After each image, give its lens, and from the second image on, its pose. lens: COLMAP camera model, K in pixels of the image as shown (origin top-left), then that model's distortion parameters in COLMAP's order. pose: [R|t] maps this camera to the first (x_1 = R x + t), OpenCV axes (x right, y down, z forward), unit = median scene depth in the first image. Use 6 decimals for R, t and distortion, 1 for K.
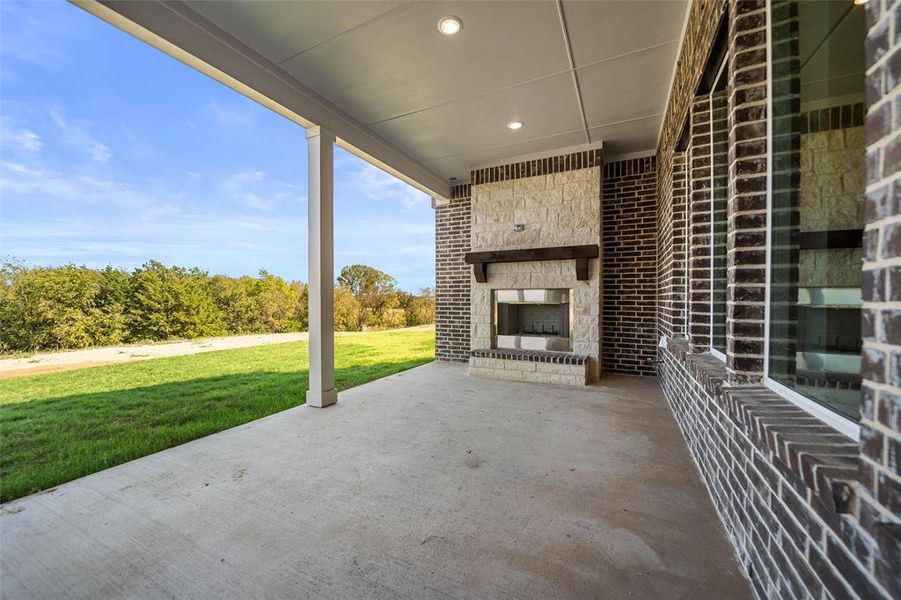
lens RADIAL K [[351.4, 0, 454.6], [0, 351.4, 300.9], [0, 0, 1]] dist [-0.003493, 0.000288]
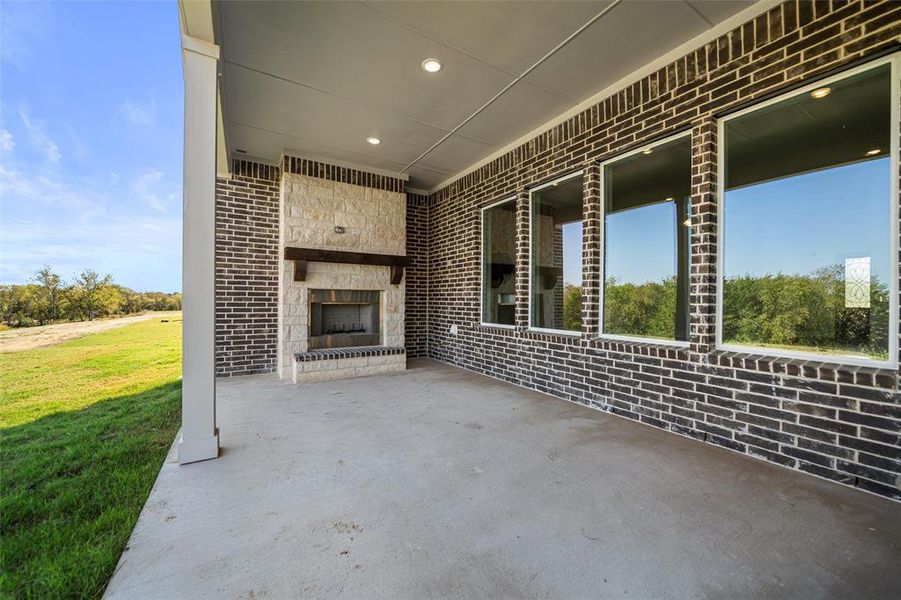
lens RADIAL K [[351.4, 0, 456.8], [0, 351.4, 297.4], [0, 0, 1]] dist [-0.003493, 0.000288]
pose [[0.520754, 0.010733, 0.853639, -0.553304], [-0.004906, 0.999942, -0.009579, -0.002745], [-0.853692, 0.000800, 0.520777, 0.187564]]
